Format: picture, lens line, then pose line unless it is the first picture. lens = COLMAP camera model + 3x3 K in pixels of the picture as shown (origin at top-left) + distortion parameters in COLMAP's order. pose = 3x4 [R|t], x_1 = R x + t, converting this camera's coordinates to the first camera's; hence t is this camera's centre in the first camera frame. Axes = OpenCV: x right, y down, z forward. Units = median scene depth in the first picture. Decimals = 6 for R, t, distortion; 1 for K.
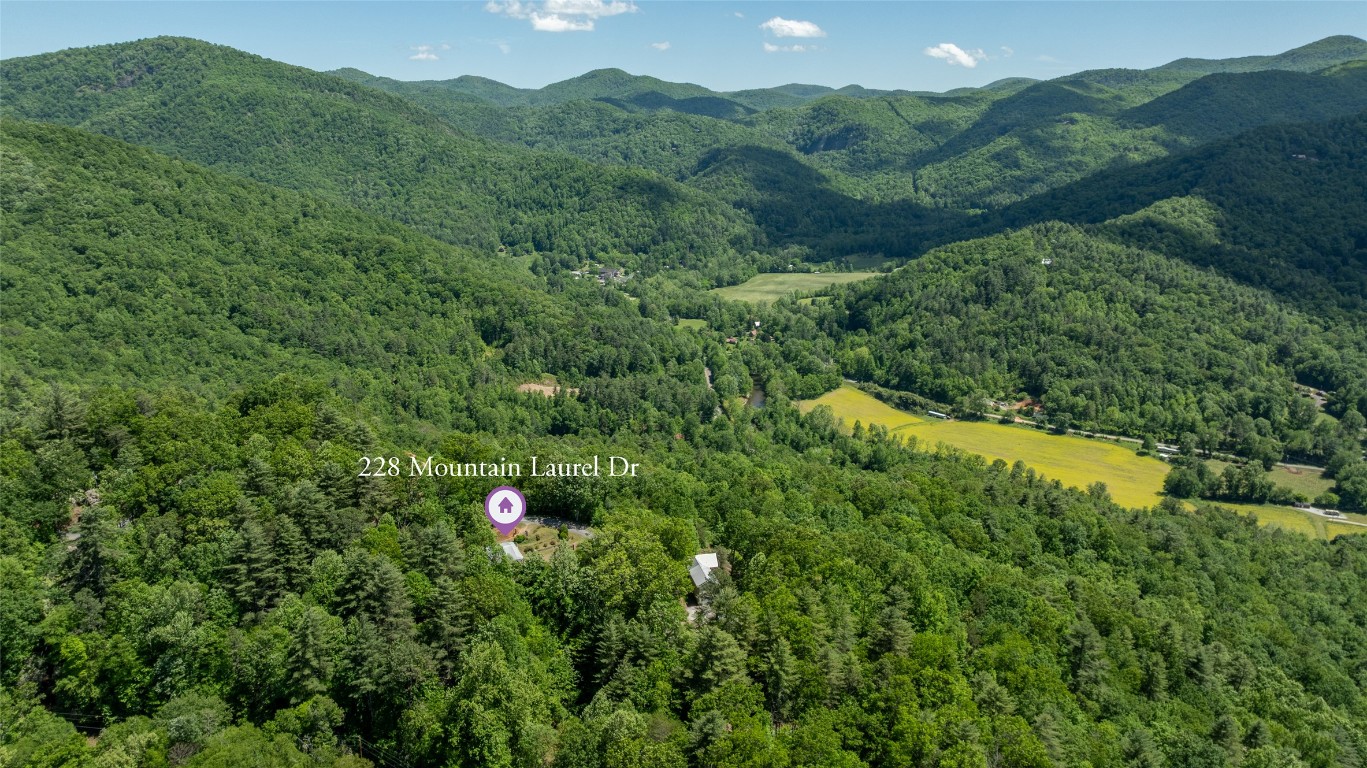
lens RADIAL K [[962.0, 0, 683.5], [0, 962.0, 384.0], [0, 0, 1]] dist [-0.019512, -0.006836]
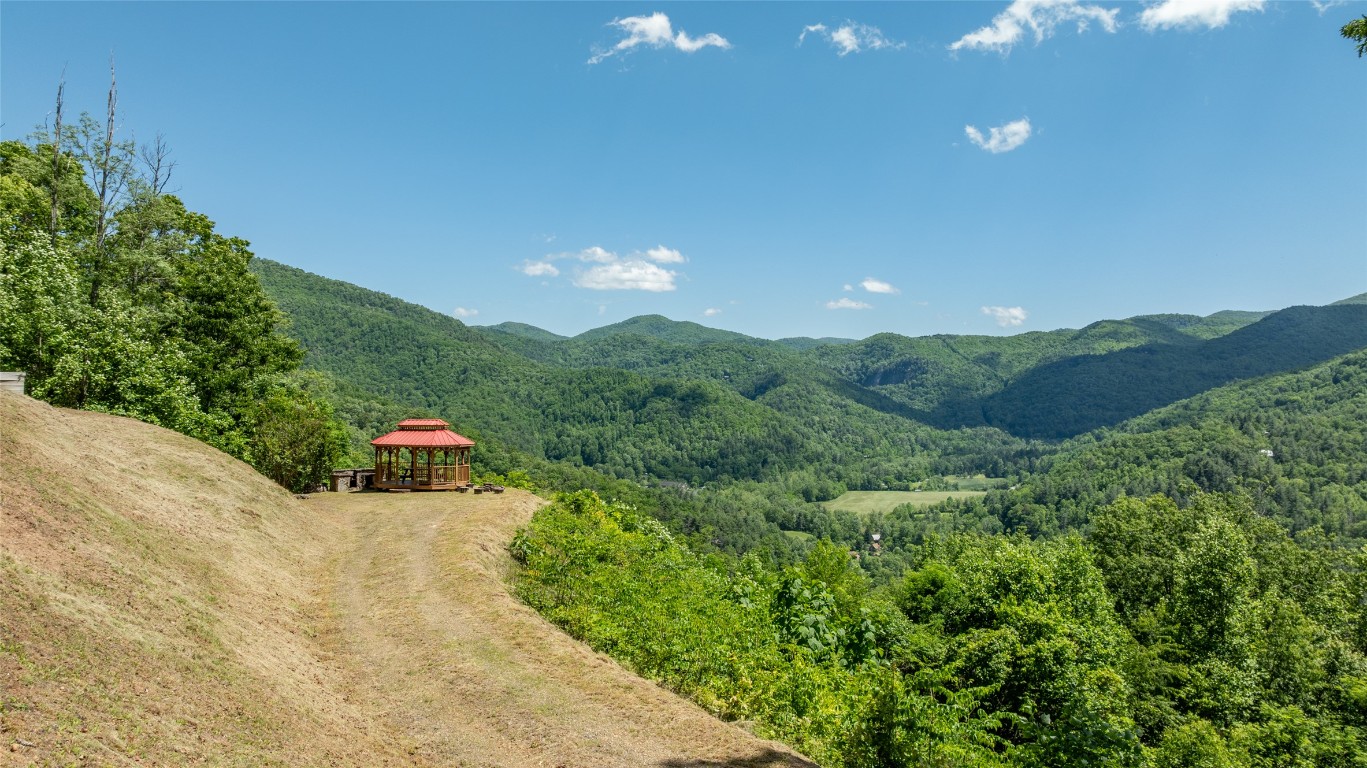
lens RADIAL K [[961.7, 0, 683.5], [0, 961.7, 384.0], [0, 0, 1]] dist [-0.018106, 0.002875]
pose [[0.999505, 0.011775, -0.029169, -0.072975], [-0.018993, 0.965091, -0.261224, 0.030963], [0.025075, 0.261649, 0.964837, 0.258165]]
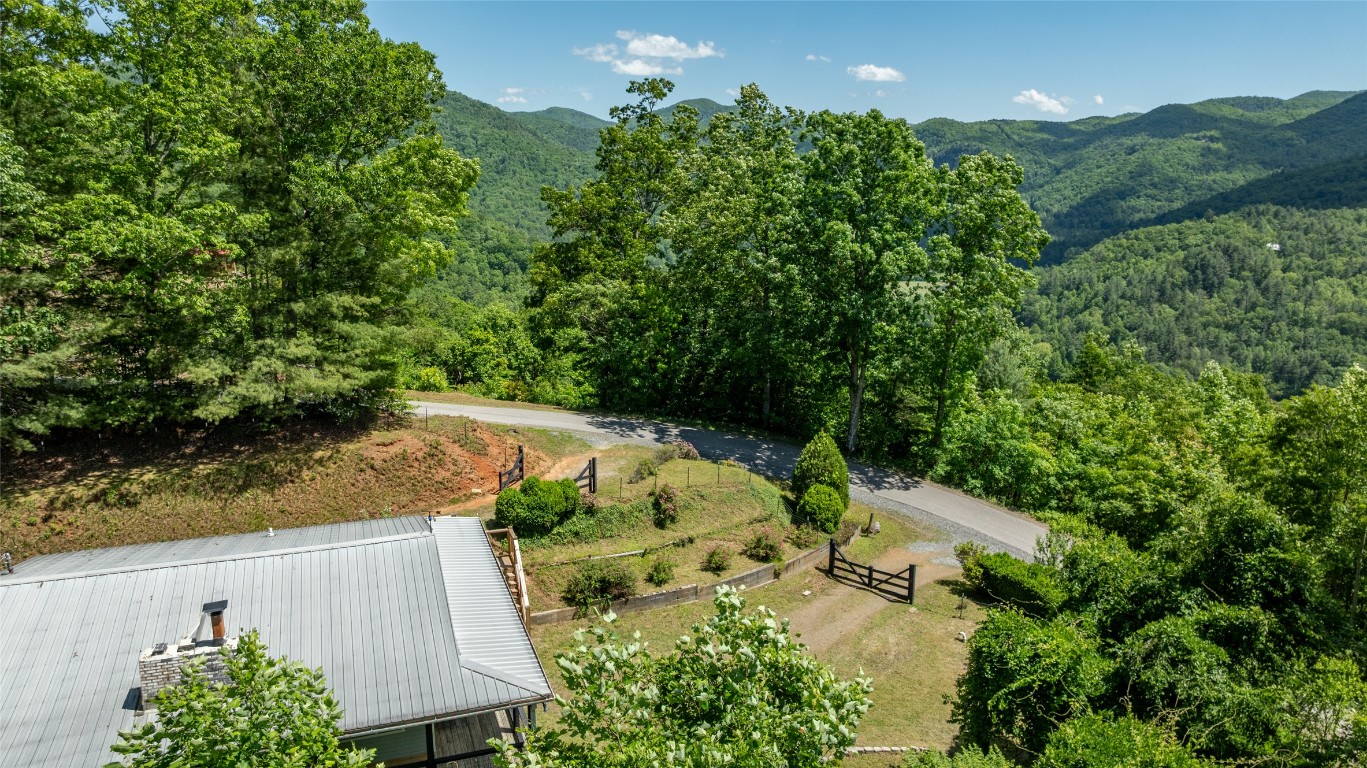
lens RADIAL K [[964.1, 0, 683.5], [0, 964.1, 384.0], [0, 0, 1]] dist [-0.040722, 0.047468]
pose [[0.996335, 0.028129, -0.080780, -0.034594], [-0.031817, 0.998492, -0.044739, 0.037156], [0.079400, 0.047146, 0.995727, 0.214813]]
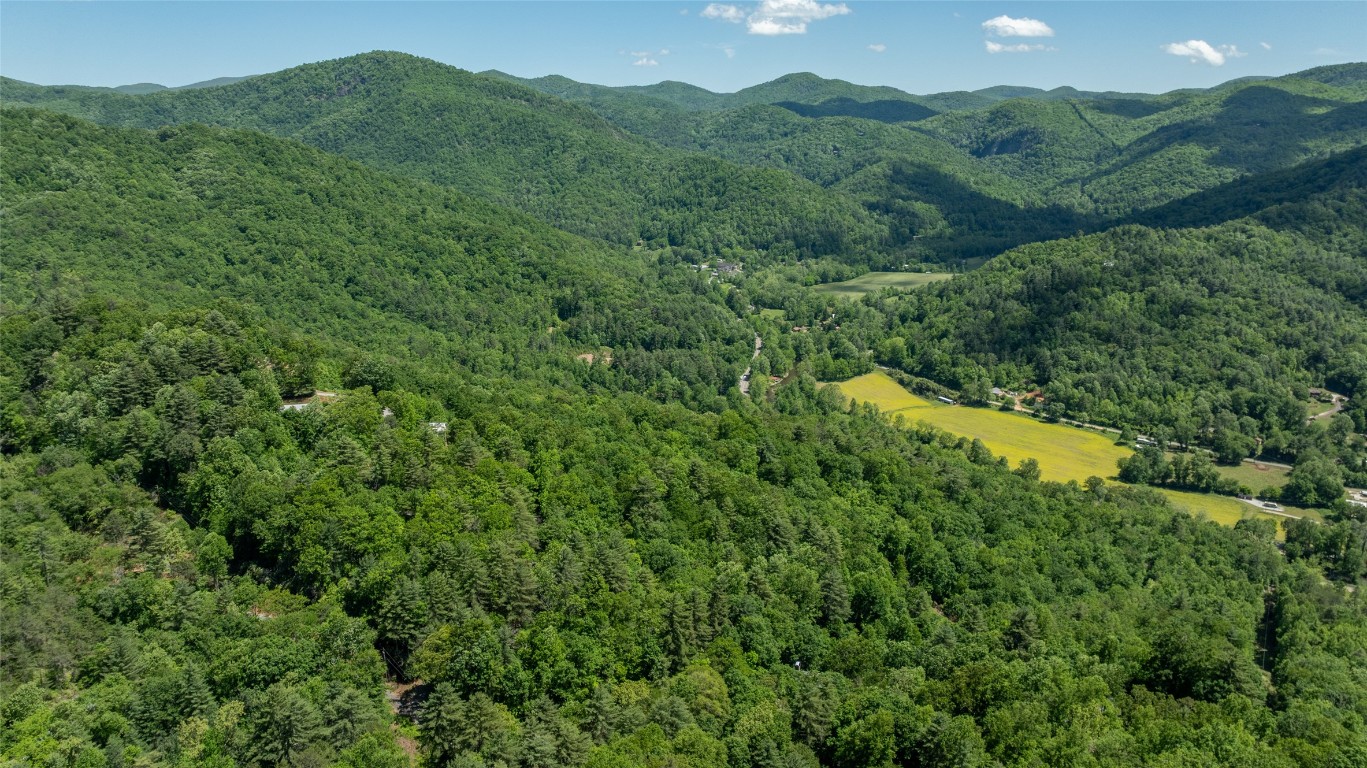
lens RADIAL K [[962.0, 0, 683.5], [0, 962.0, 384.0], [0, 0, 1]] dist [-0.019512, -0.006836]
pose [[0.976492, 0.053433, -0.208825, 0.175081], [-0.054046, 0.998535, 0.002775, 0.023470], [0.208667, 0.008576, 0.977949, -0.092221]]
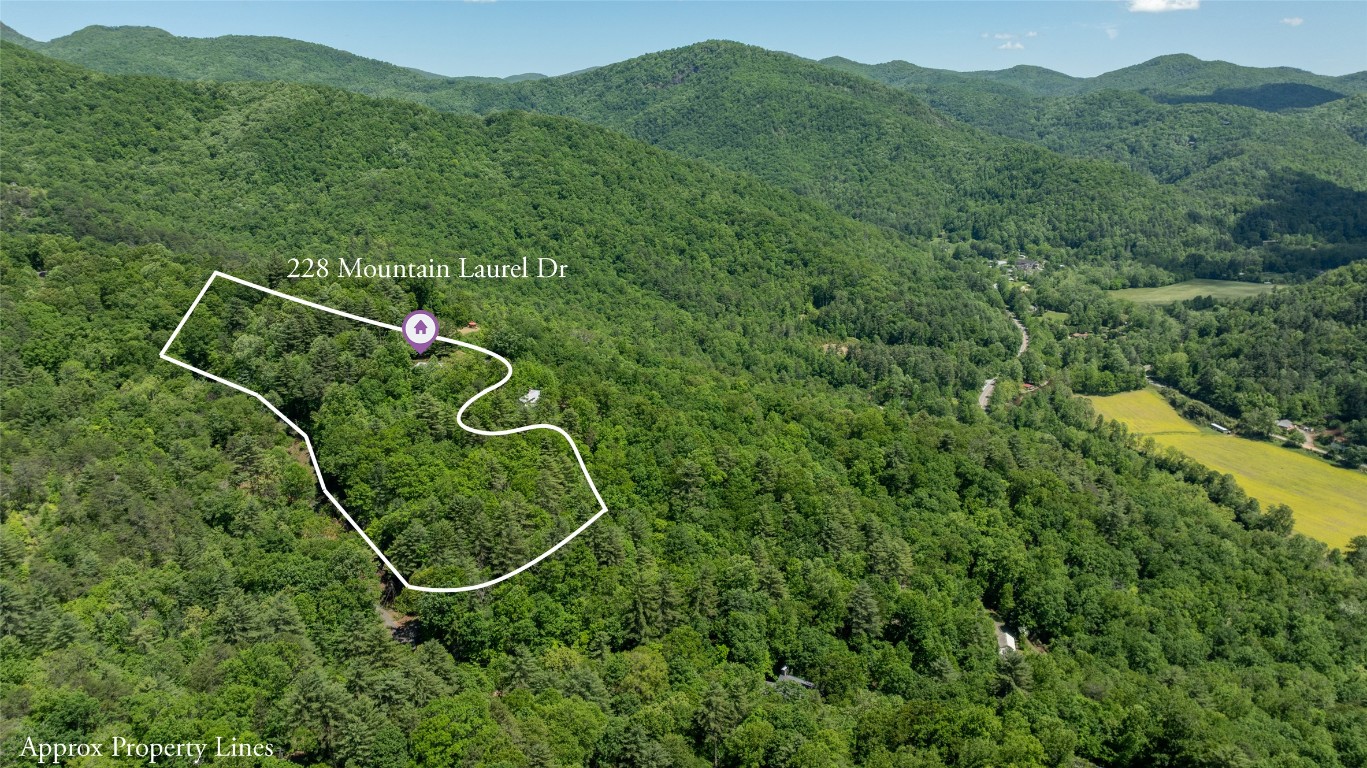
lens RADIAL K [[961.7, 0, 683.5], [0, 961.7, 384.0], [0, 0, 1]] dist [-0.018106, 0.002875]
pose [[0.842056, 0.143136, -0.520053, 0.263040], [-0.137987, 0.989229, 0.048844, 0.013996], [0.521442, 0.030631, 0.852737, -0.060629]]
